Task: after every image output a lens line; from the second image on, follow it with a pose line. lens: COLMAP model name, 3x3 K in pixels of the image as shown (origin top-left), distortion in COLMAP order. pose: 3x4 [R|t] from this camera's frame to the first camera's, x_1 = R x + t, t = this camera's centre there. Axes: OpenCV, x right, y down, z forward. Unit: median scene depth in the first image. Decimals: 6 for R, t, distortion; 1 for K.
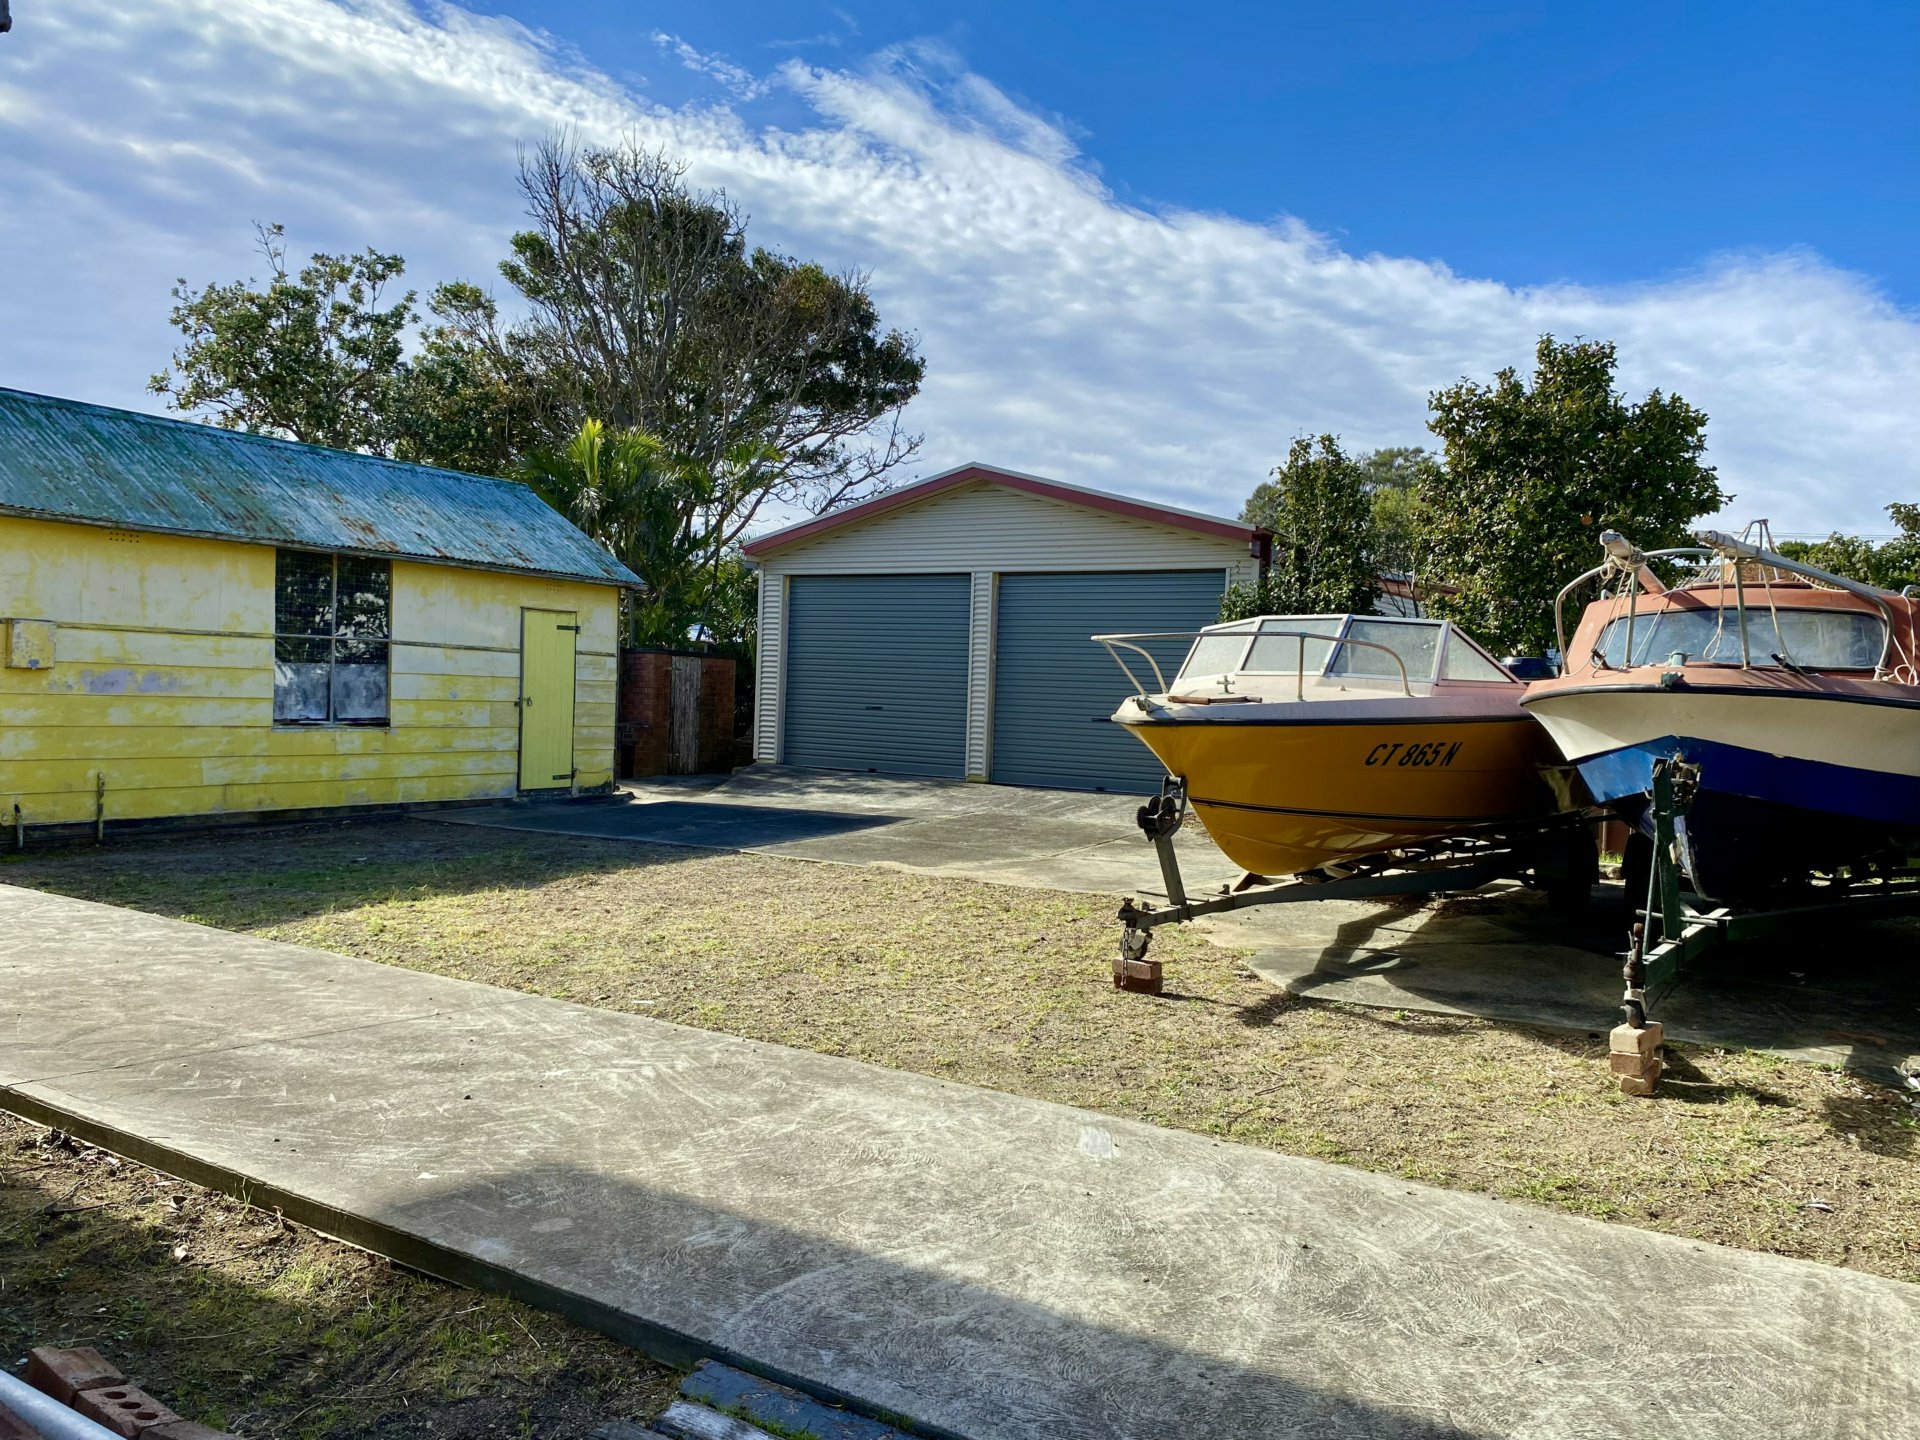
lens RADIAL K [[1436.9, 0, 960.0], [0, 1436.9, 720.0], [0, 0, 1]] dist [0.021836, 0.000186]
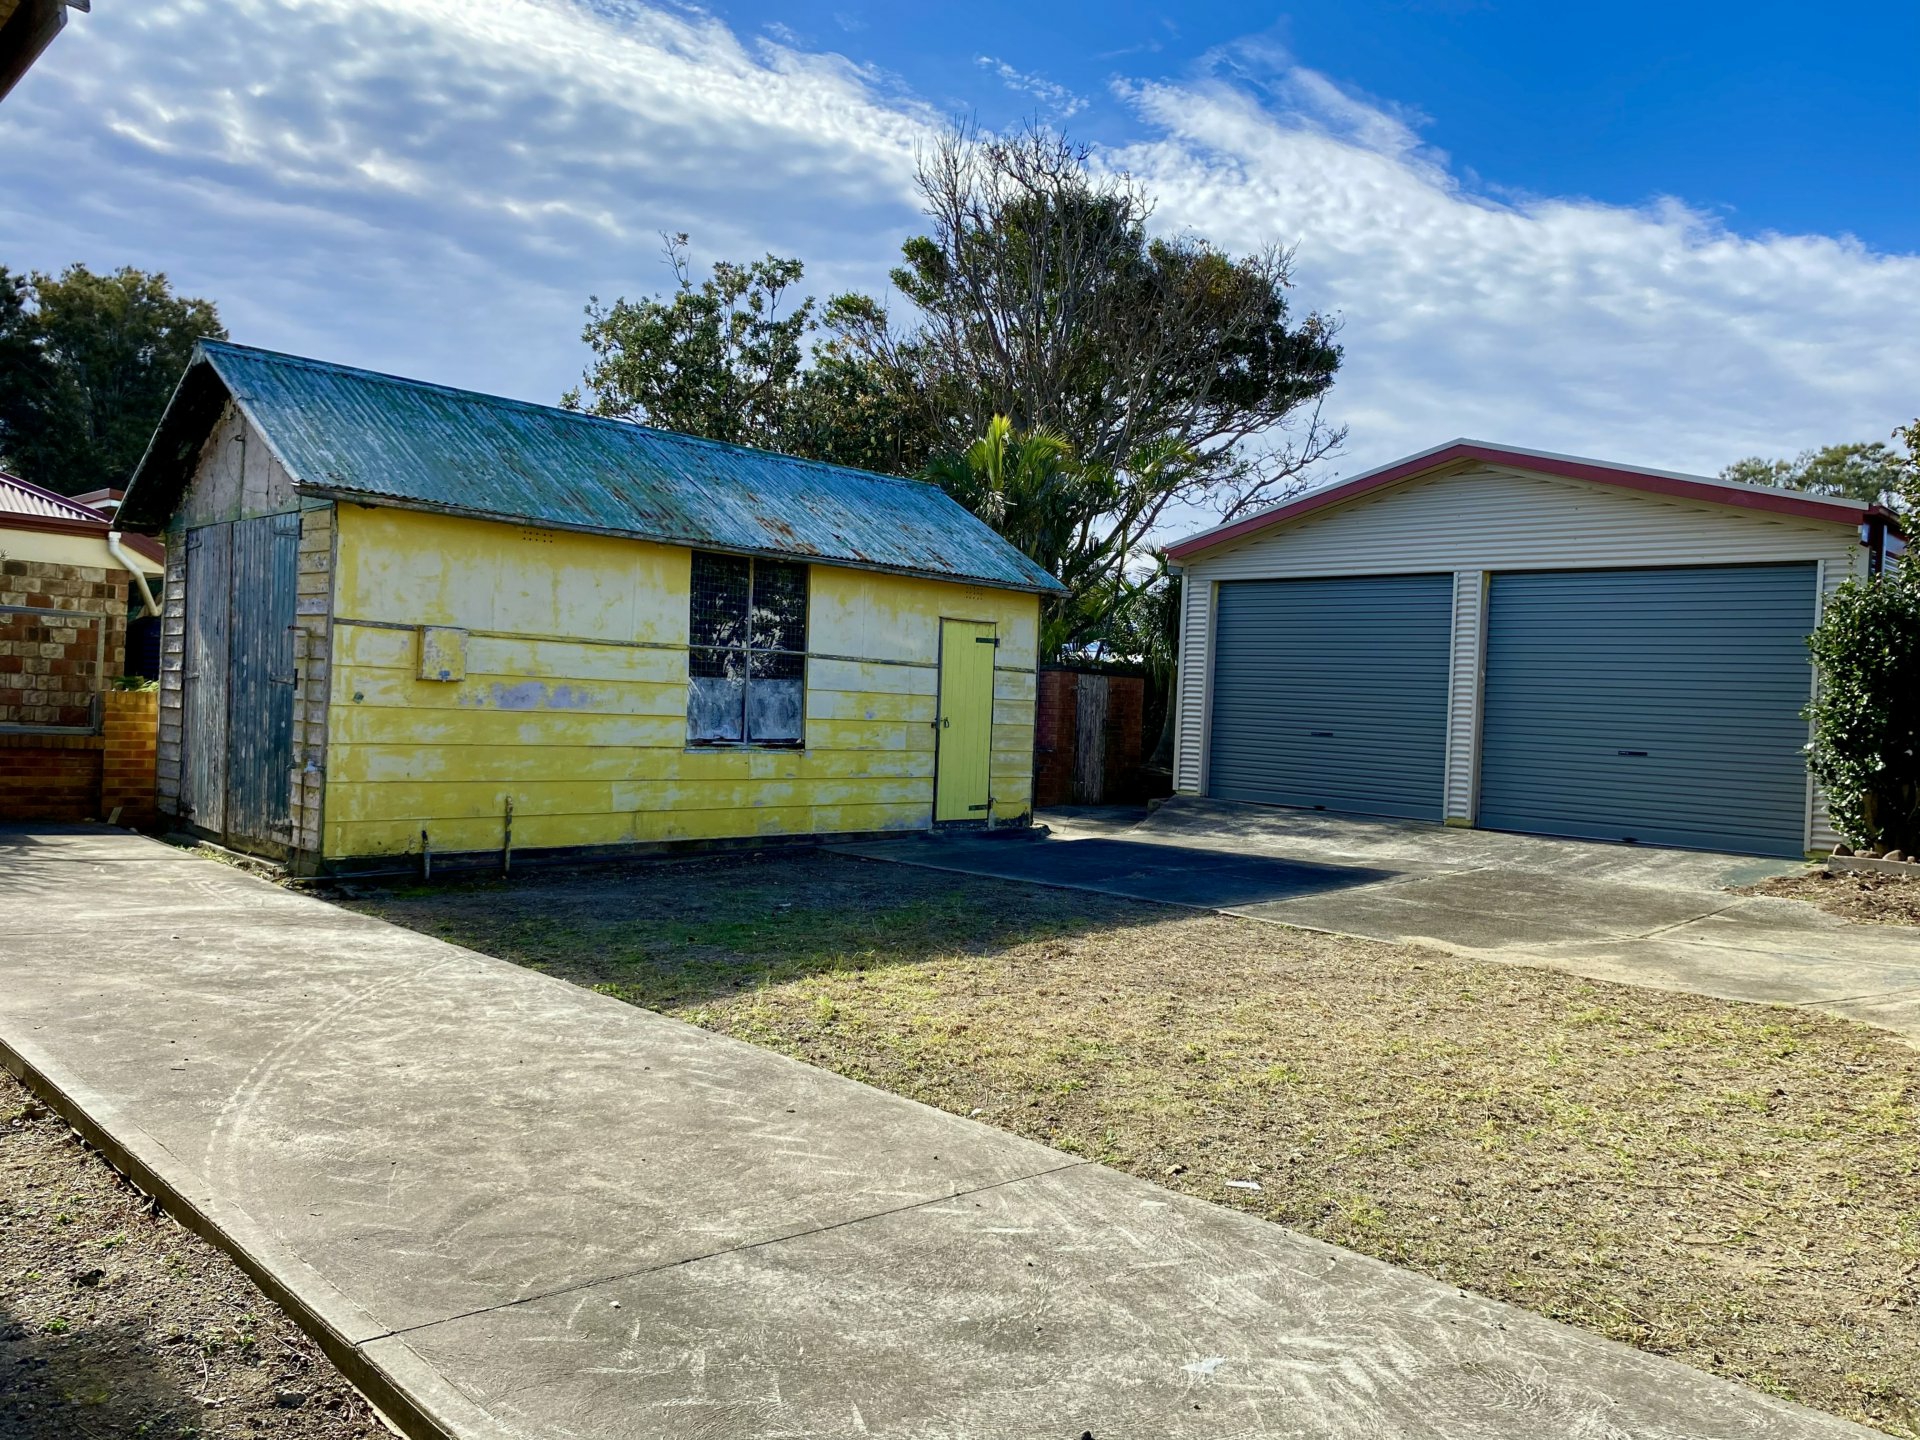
lens RADIAL K [[1472.4, 0, 991.4], [0, 1472.4, 709.6], [0, 0, 1]] dist [0.240705, -0.544111]
pose [[0.974526, 0.008360, -0.224117, -0.071284], [-0.013722, 0.999655, -0.022375, -0.000847], [0.223853, 0.024880, 0.974305, 0.120539]]
